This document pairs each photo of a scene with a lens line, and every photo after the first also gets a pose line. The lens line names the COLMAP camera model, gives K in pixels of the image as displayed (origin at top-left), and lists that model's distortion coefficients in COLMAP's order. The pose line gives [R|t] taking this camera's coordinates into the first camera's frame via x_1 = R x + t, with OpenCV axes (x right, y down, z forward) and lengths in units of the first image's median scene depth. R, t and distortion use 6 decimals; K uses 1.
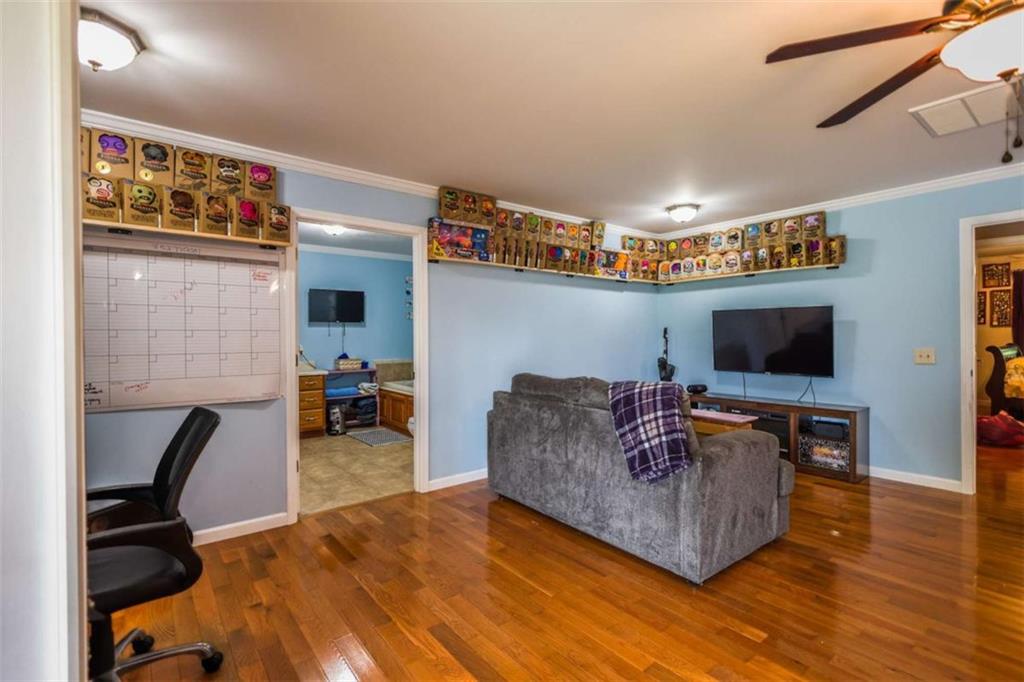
lens RADIAL K [[471.6, 0, 514.1], [0, 471.6, 339.2], [0, 0, 1]] dist [0.004367, -0.000557]
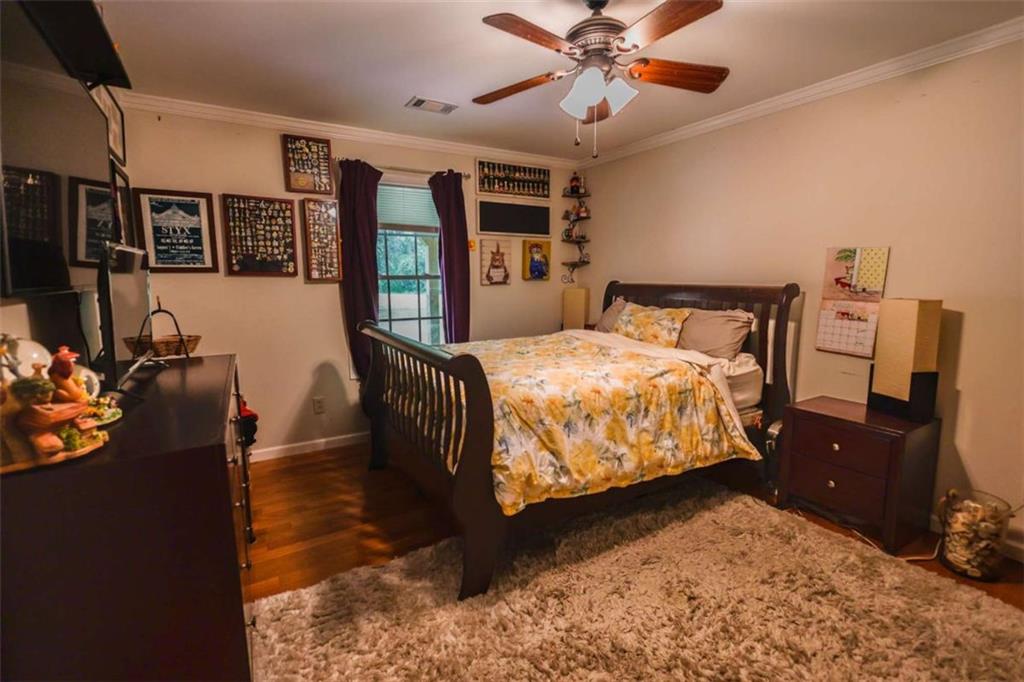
lens RADIAL K [[471.6, 0, 512.5], [0, 471.6, 341.5], [0, 0, 1]] dist [0.004367, -0.000557]
pose [[0.132673, -0.127616, 0.982910, 0.598726], [0.017554, 0.991824, 0.126404, -0.024403], [-0.991004, 0.000484, 0.133828, 0.763750]]
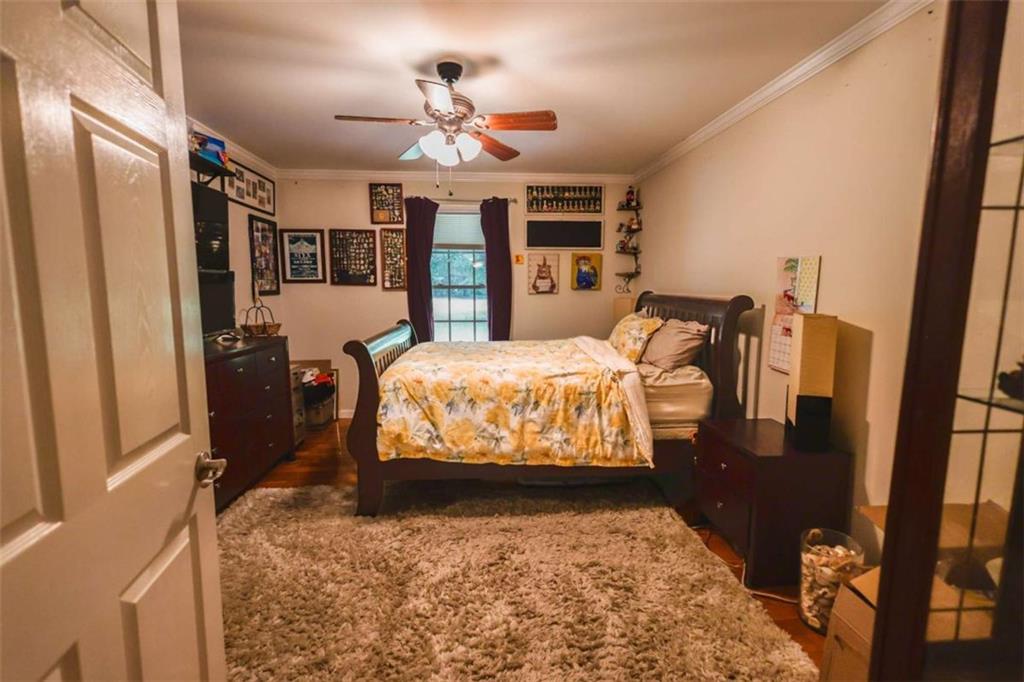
lens RADIAL K [[471.6, 0, 510.8], [0, 471.6, 340.8], [0, 0, 1]] dist [0.004367, -0.000557]
pose [[0.564390, -0.087040, 0.820907, 0.611651], [0.006909, 0.994889, 0.100737, -0.022002], [-0.825479, -0.051184, 0.562107, 0.534286]]
